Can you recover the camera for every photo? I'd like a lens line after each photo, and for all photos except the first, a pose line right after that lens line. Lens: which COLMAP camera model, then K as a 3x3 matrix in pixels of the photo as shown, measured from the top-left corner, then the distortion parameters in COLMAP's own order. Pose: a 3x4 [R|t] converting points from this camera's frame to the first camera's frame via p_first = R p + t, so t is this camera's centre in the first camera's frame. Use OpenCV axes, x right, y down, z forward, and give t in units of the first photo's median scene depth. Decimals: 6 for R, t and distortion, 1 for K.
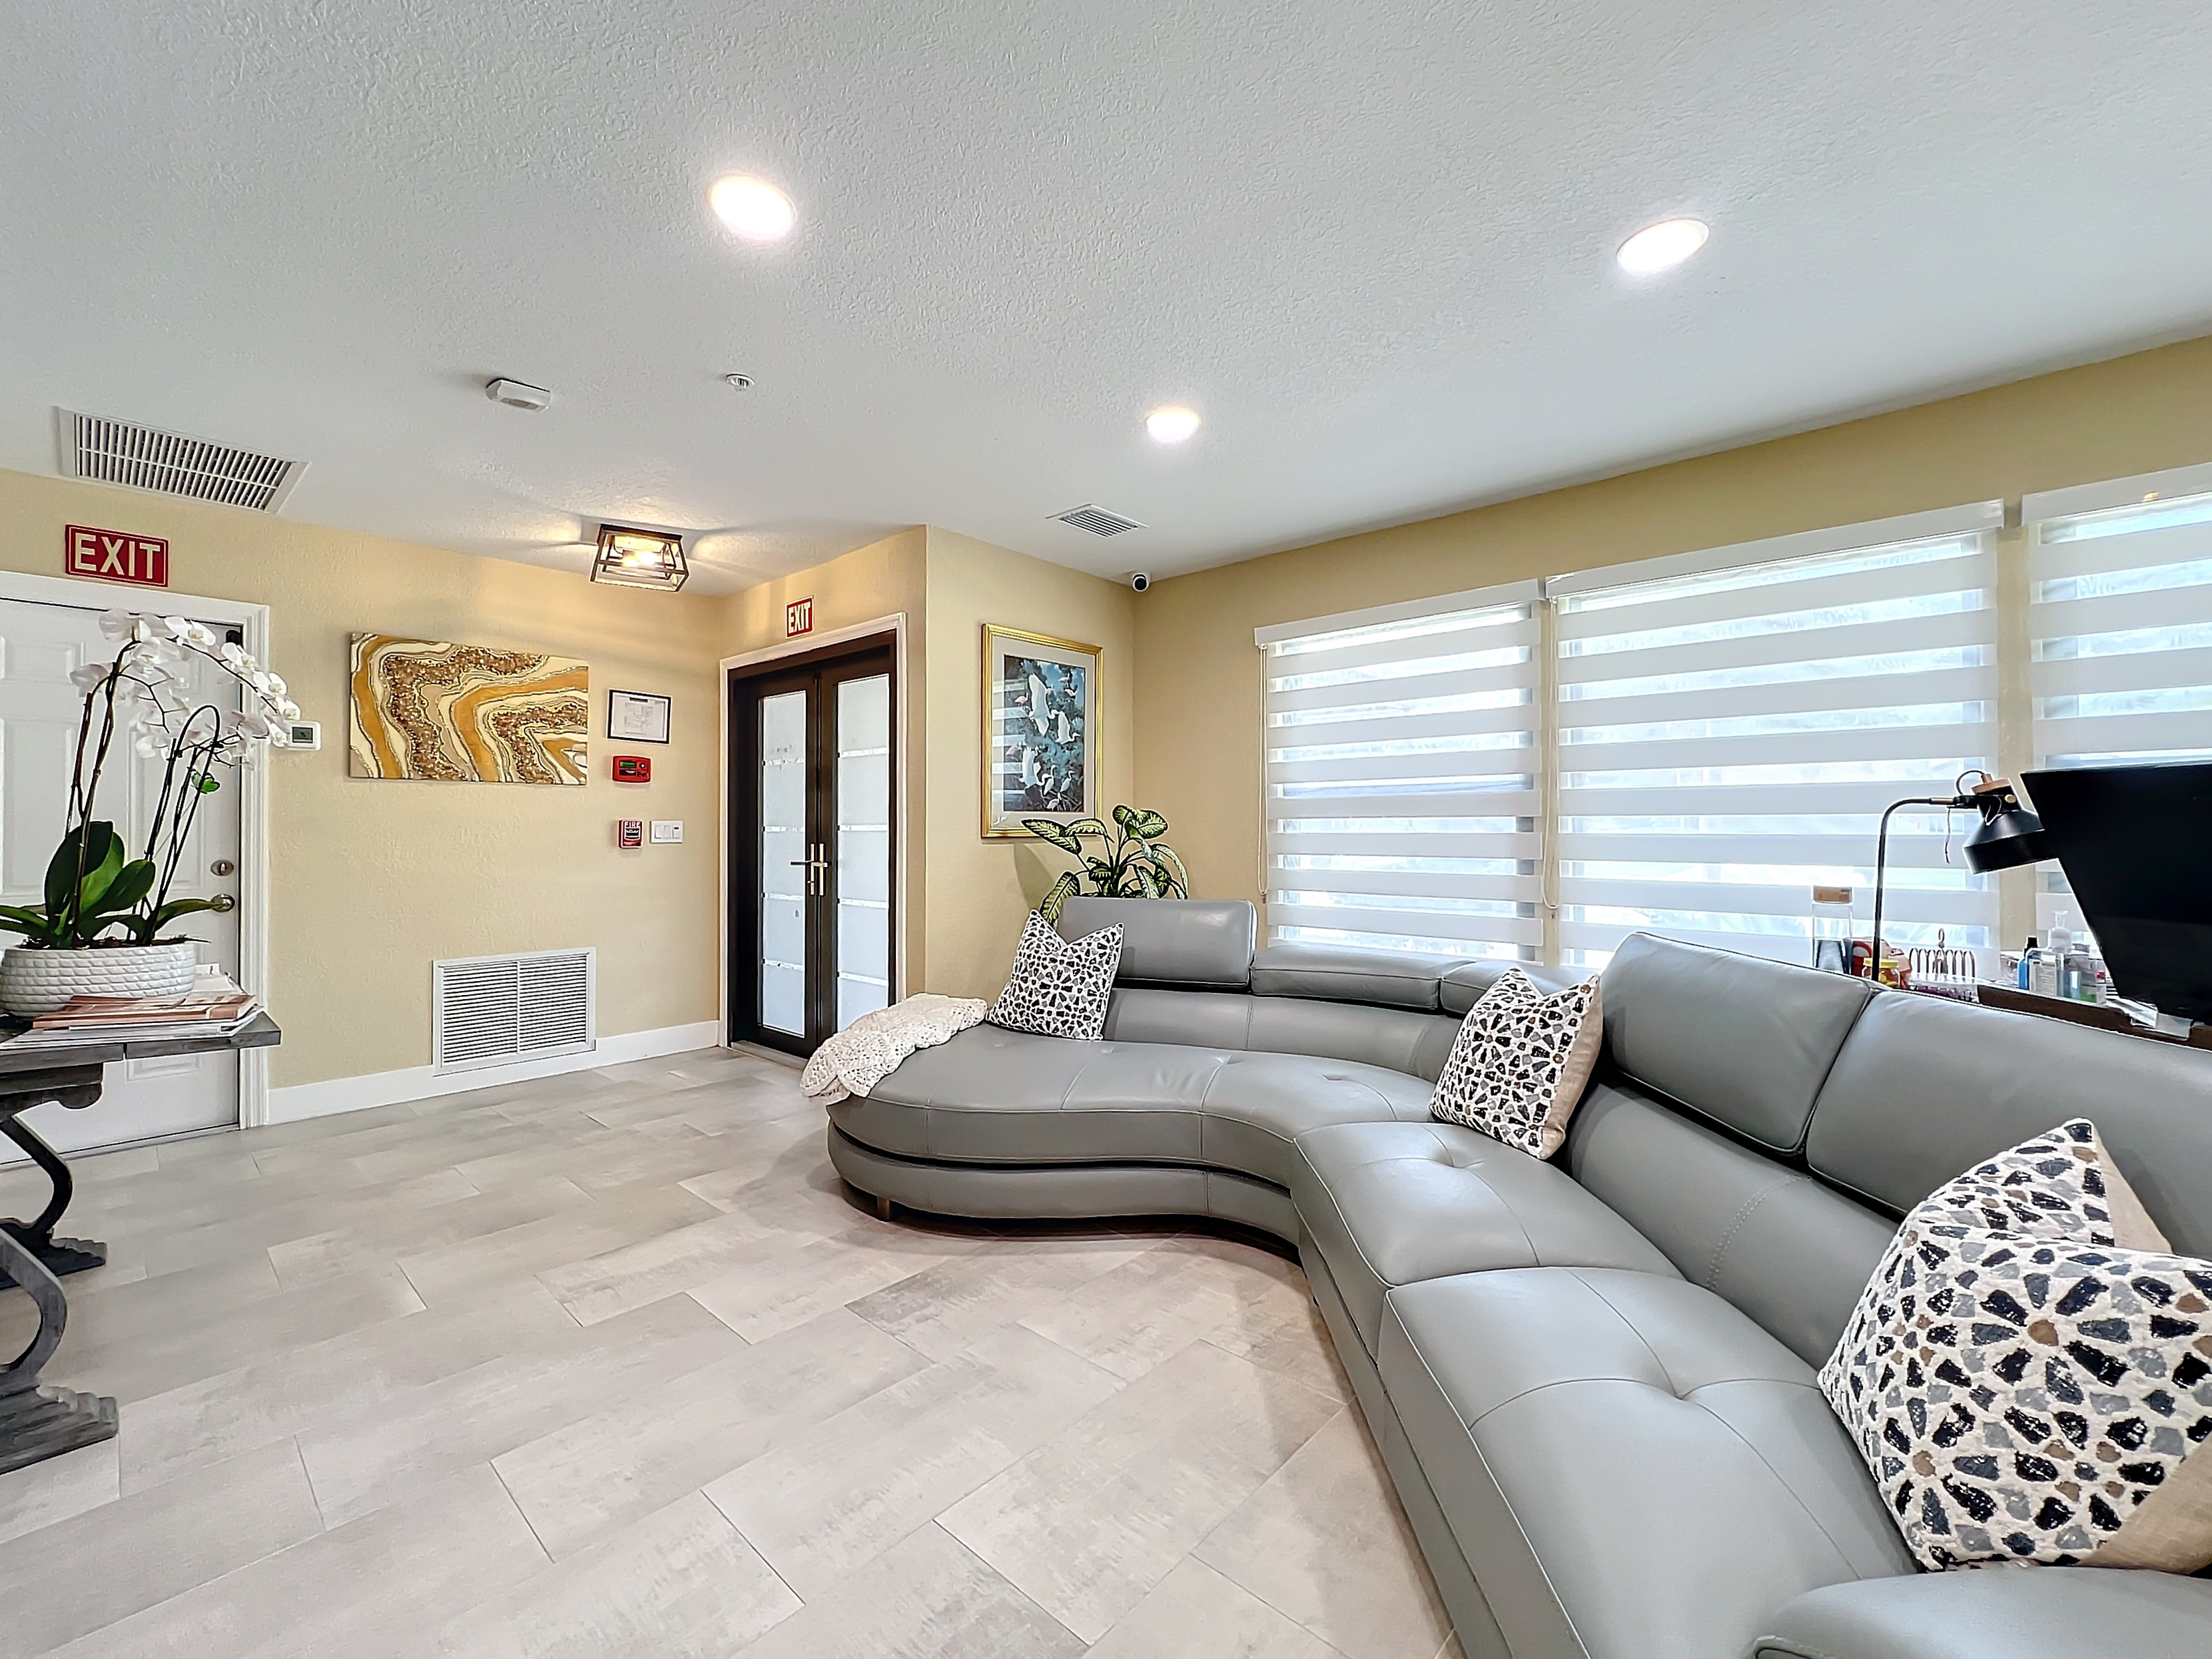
lens RADIAL K [[934.9, 0, 1088.6], [0, 934.9, 820.1], [0, 0, 1]] dist [-0.003381, 0.000405]
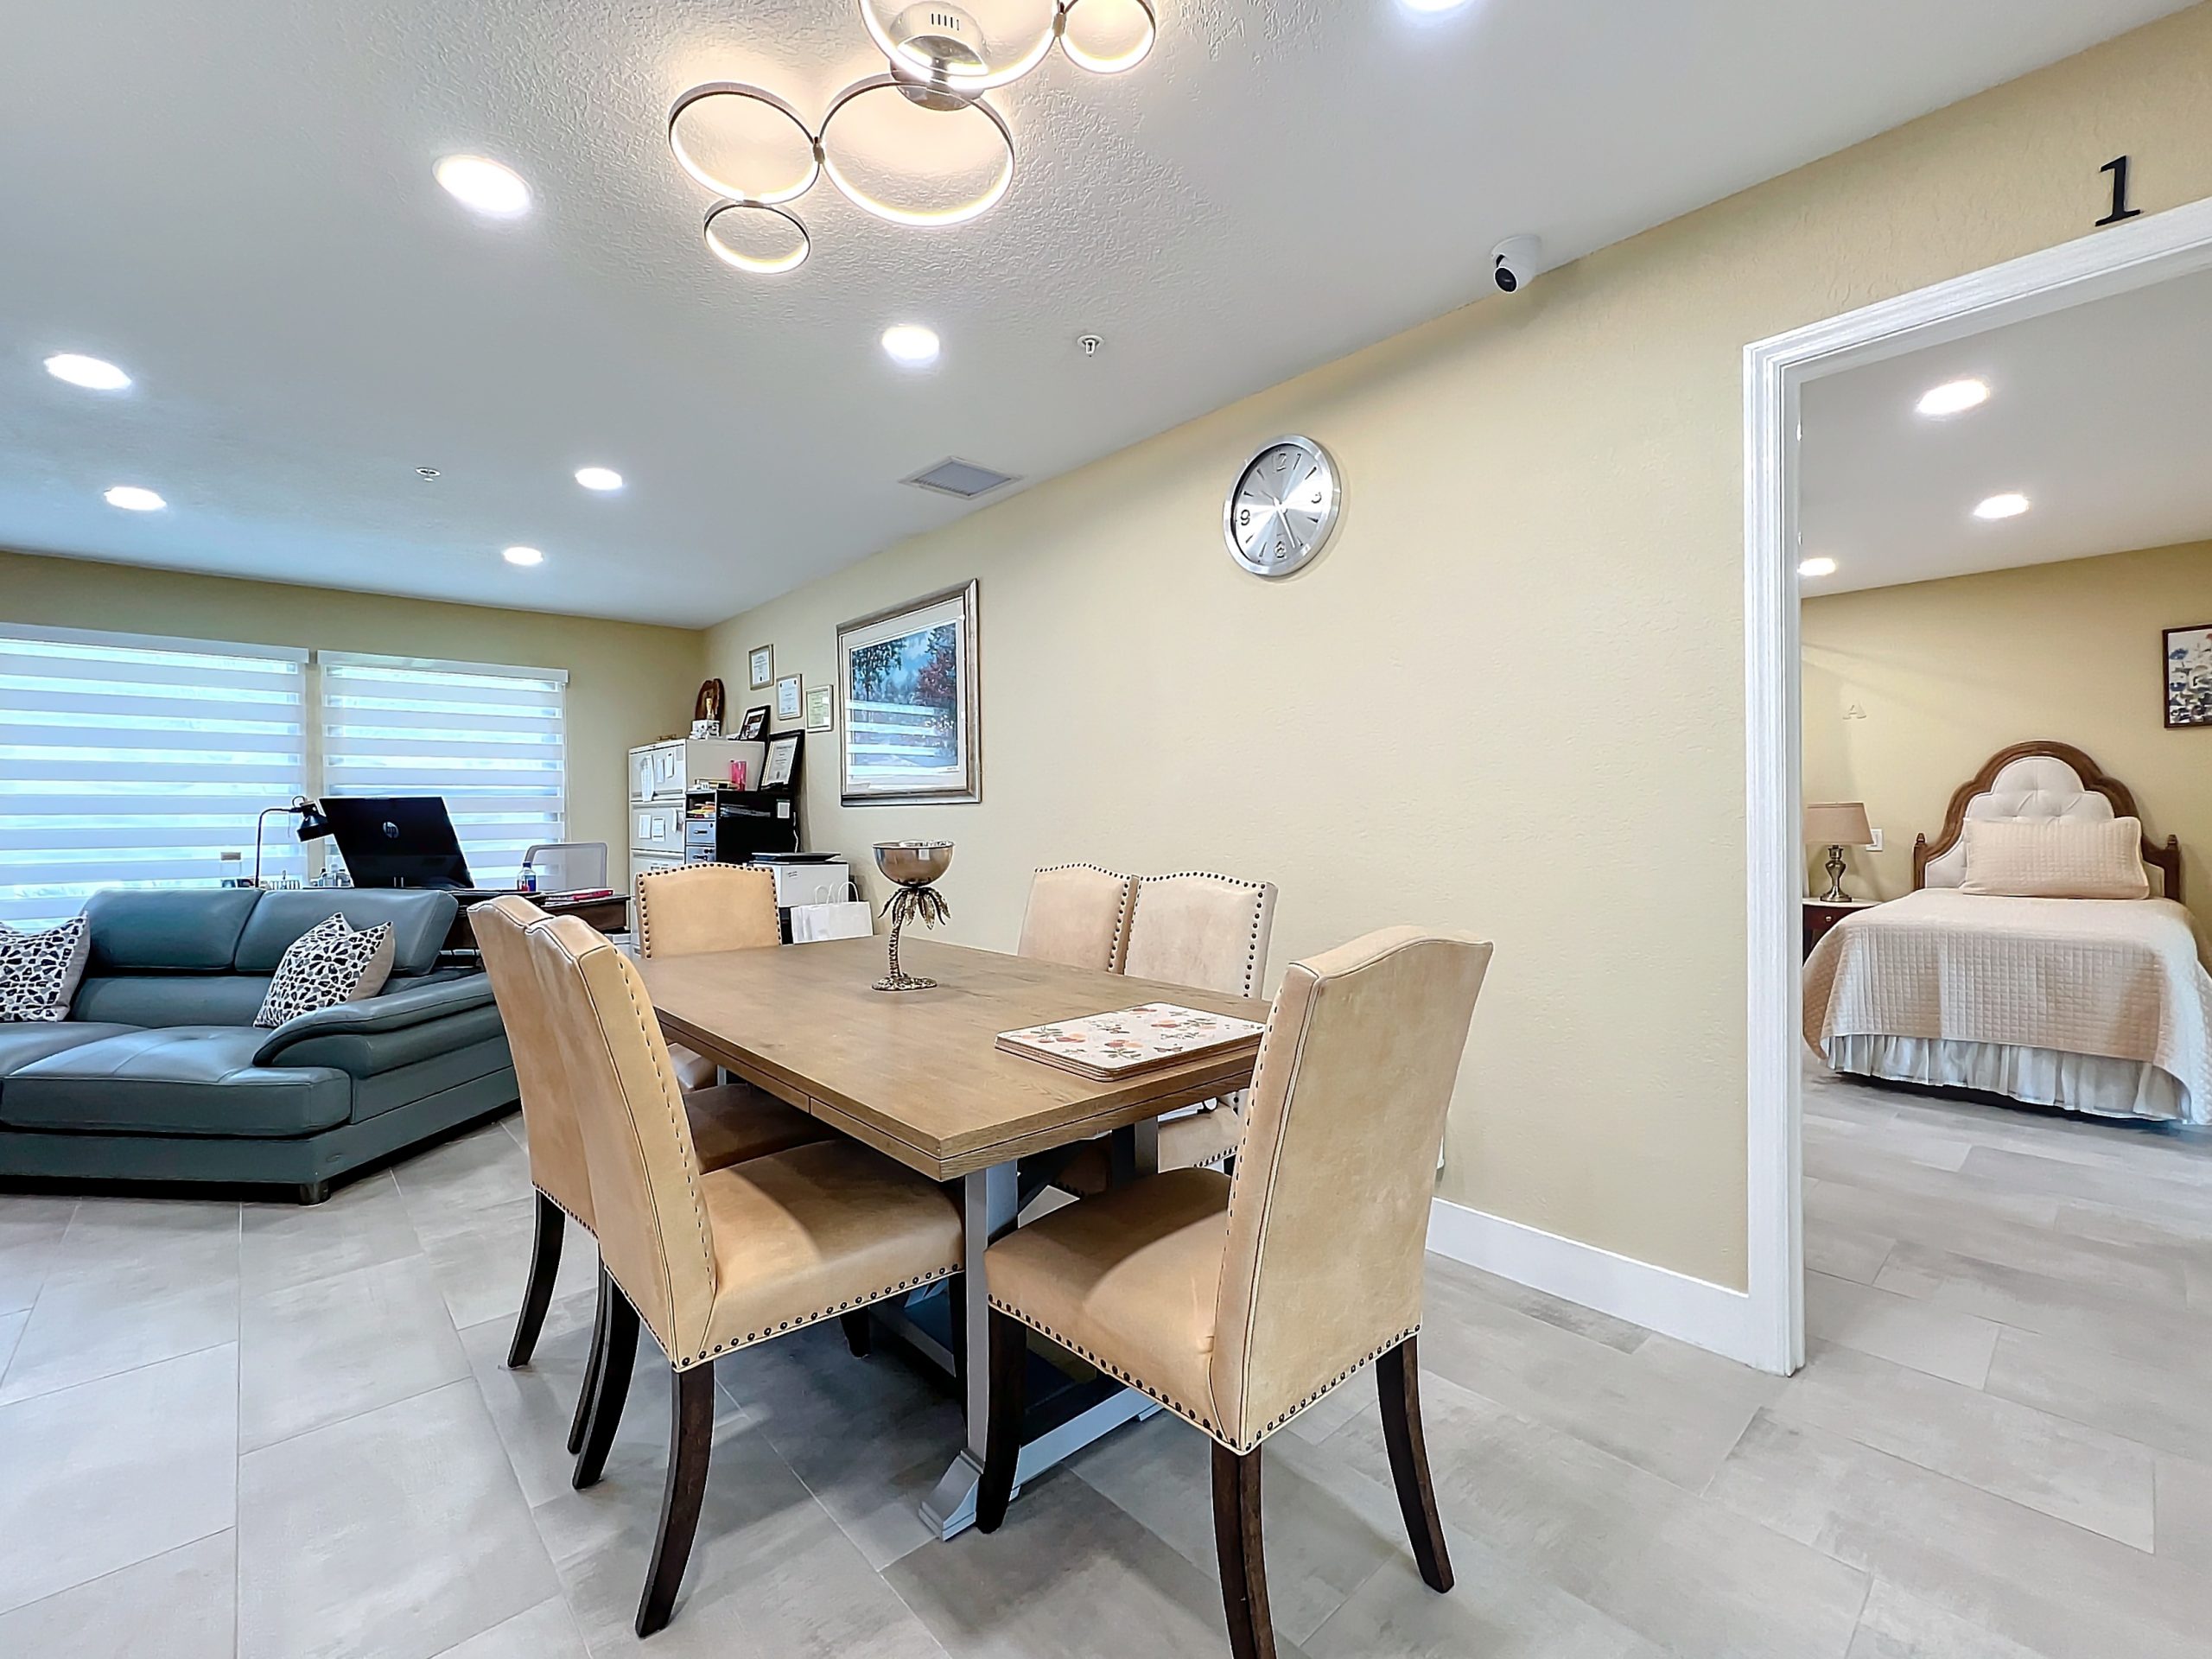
lens RADIAL K [[934.9, 0, 1085.5], [0, 934.9, 816.6], [0, 0, 1]] dist [-0.003381, 0.000405]
pose [[0.091703, -0.000828, 0.995786, -0.988573], [0.002344, 0.999997, 0.000615, -0.000870], [-0.995784, 0.002278, 0.091705, -0.967619]]
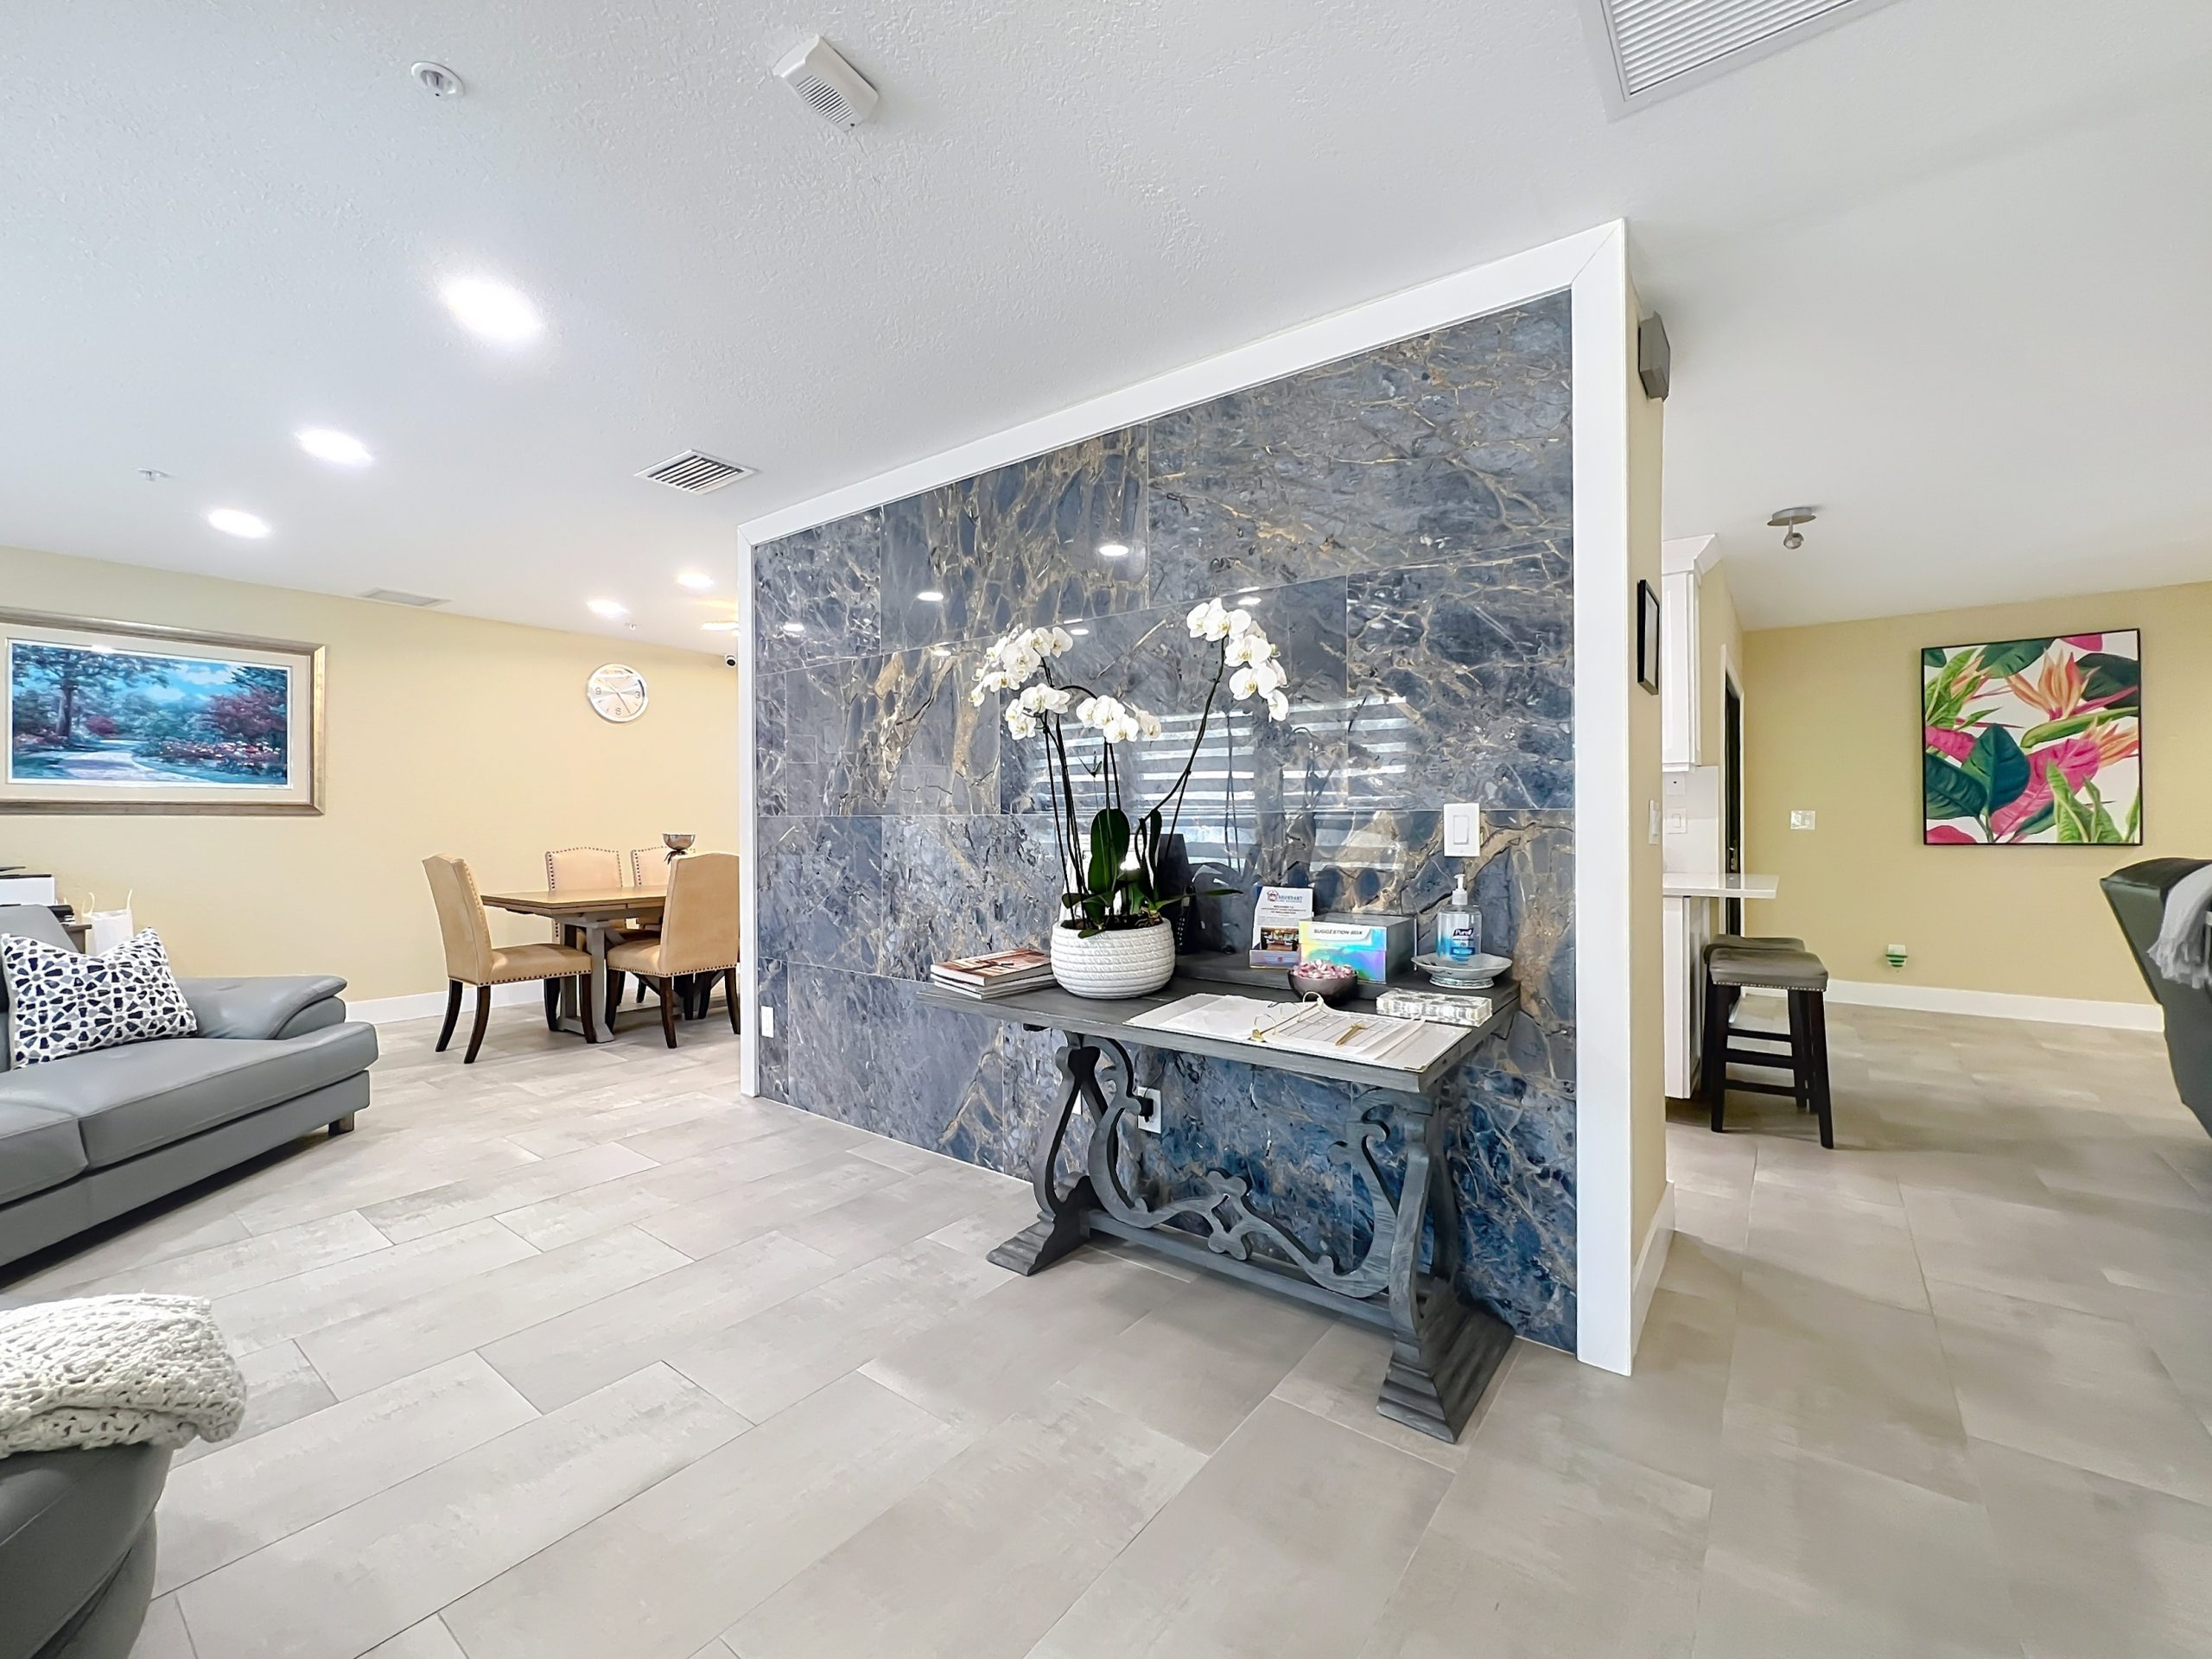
lens RADIAL K [[934.9, 0, 1101.9], [0, 934.9, 825.8], [0, 0, 1]] dist [-0.003381, 0.000405]
pose [[-0.995309, 0.006015, -0.096561, -0.944620], [0.006539, 0.999966, -0.005105, 0.024043], [0.096527, -0.005713, -0.995314, 2.085402]]
